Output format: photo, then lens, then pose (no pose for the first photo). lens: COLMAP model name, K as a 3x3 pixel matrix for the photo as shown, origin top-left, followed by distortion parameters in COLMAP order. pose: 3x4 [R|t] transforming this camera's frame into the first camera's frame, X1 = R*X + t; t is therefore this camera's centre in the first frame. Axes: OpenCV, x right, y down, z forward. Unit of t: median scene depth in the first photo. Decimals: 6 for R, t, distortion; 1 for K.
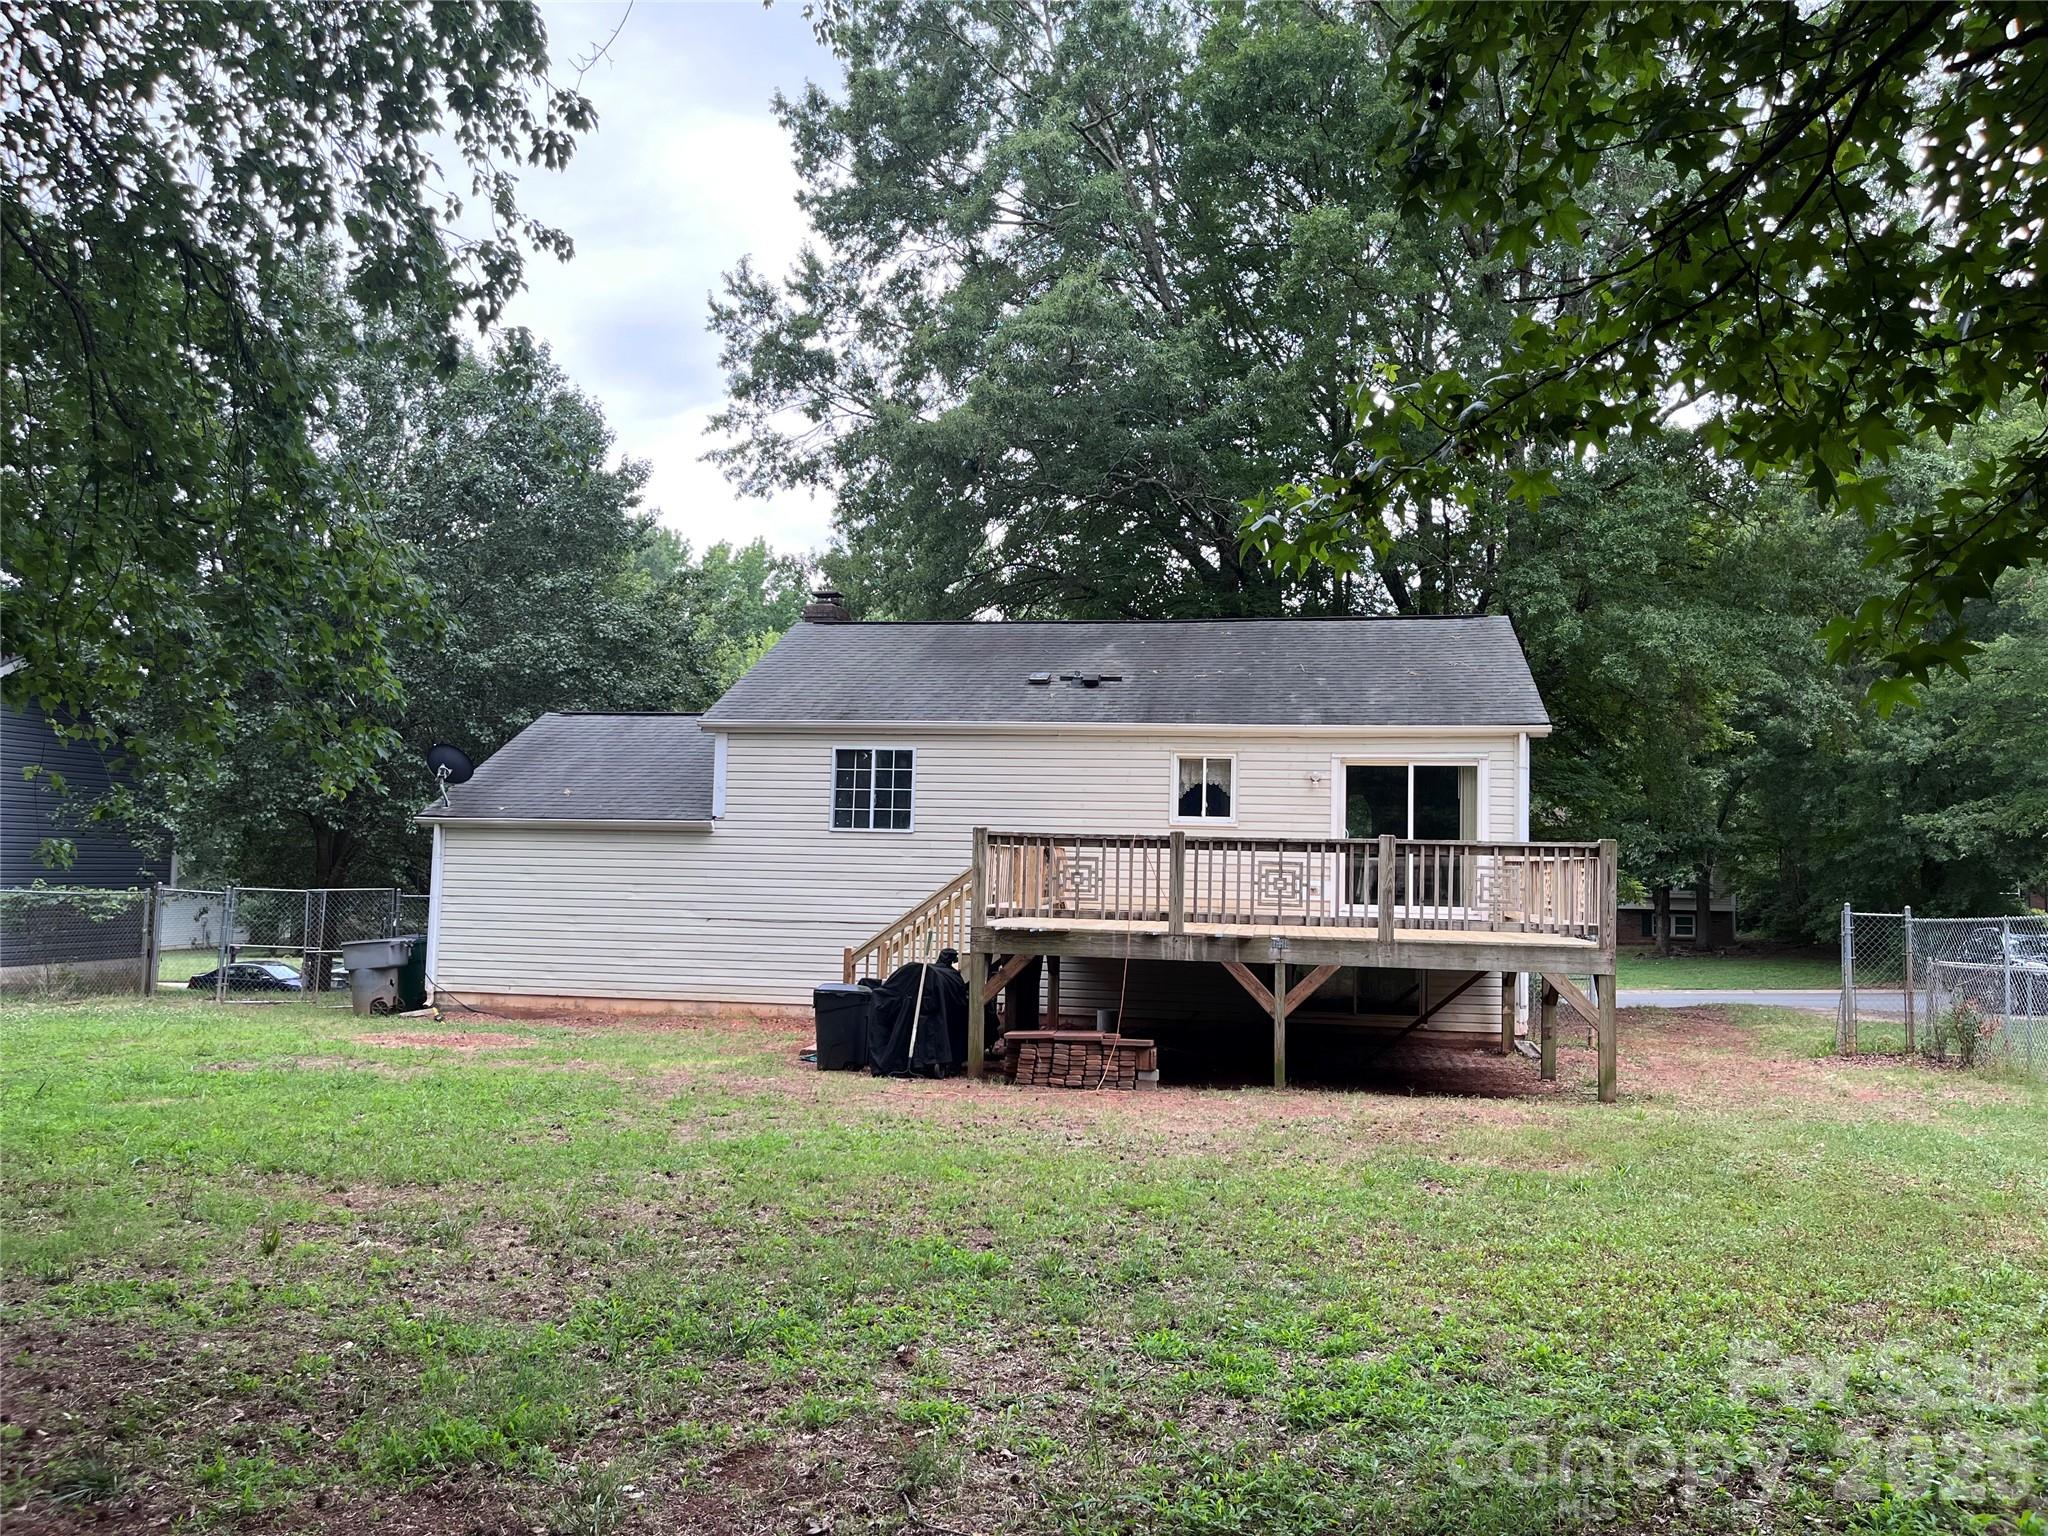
lens RADIAL K [[1548.7, 0, 1031.3], [0, 1548.7, 762.5], [0, 0, 1]] dist [0.022807, -0.034308]
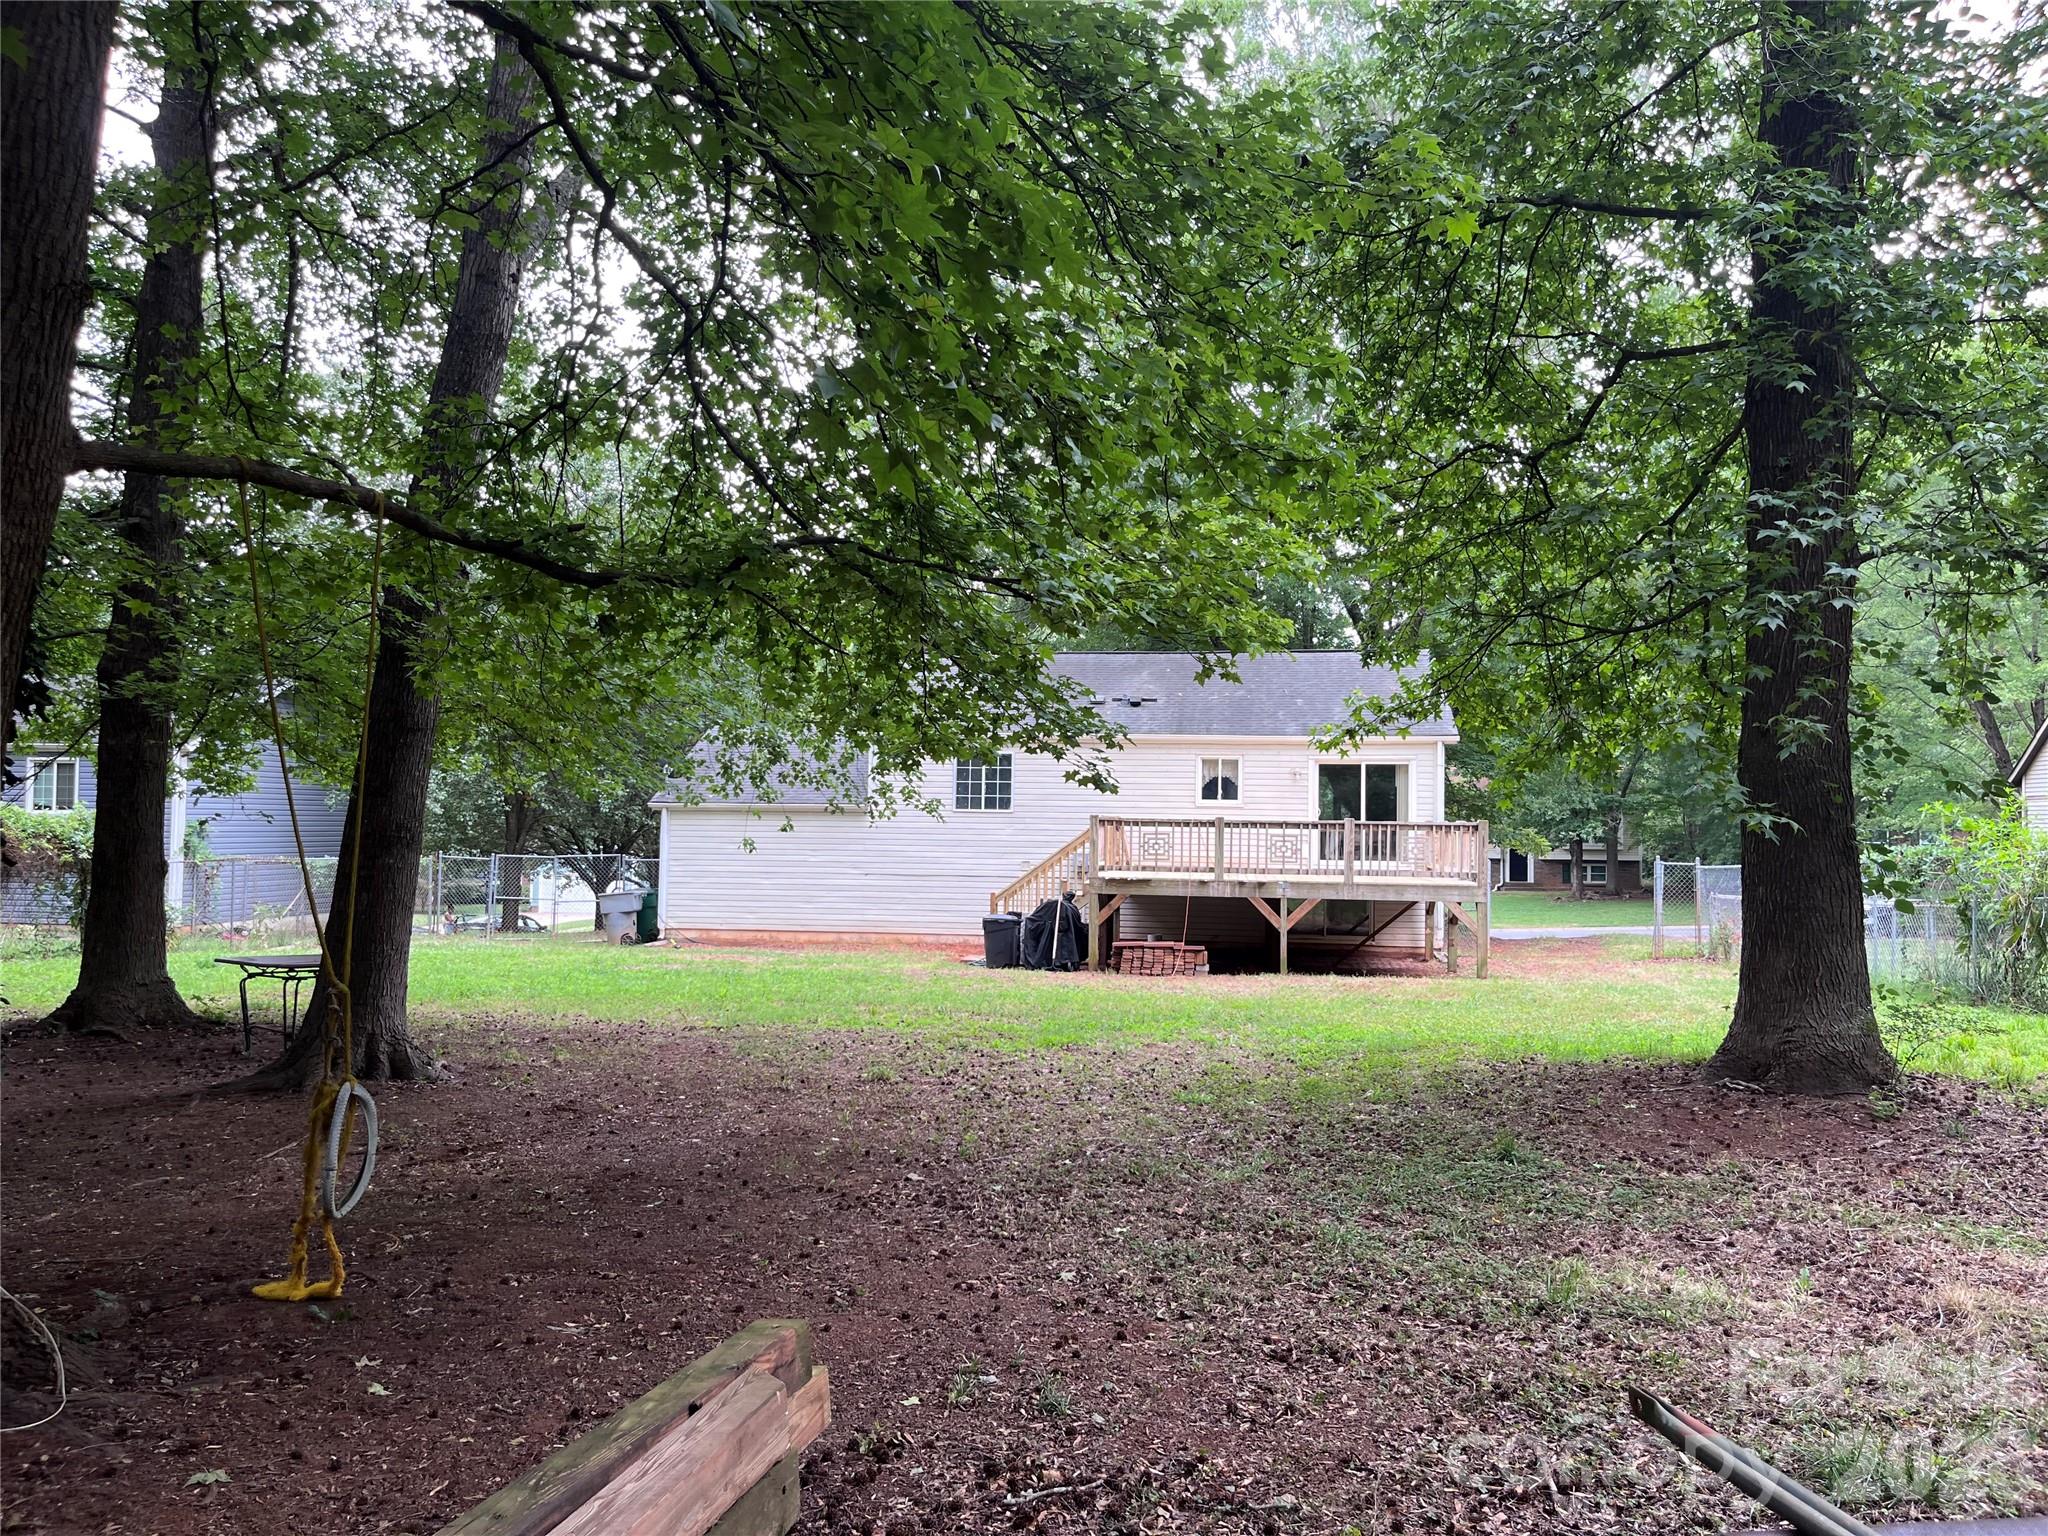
lens RADIAL K [[1548.7, 0, 1017.4], [0, 1548.7, 772.8], [0, 0, 1]] dist [0.022807, -0.034308]
pose [[0.999705, -0.008022, 0.022912, -0.138129], [0.007196, 0.999329, 0.035907, -0.054743], [-0.023185, -0.035731, 0.999092, -0.544896]]
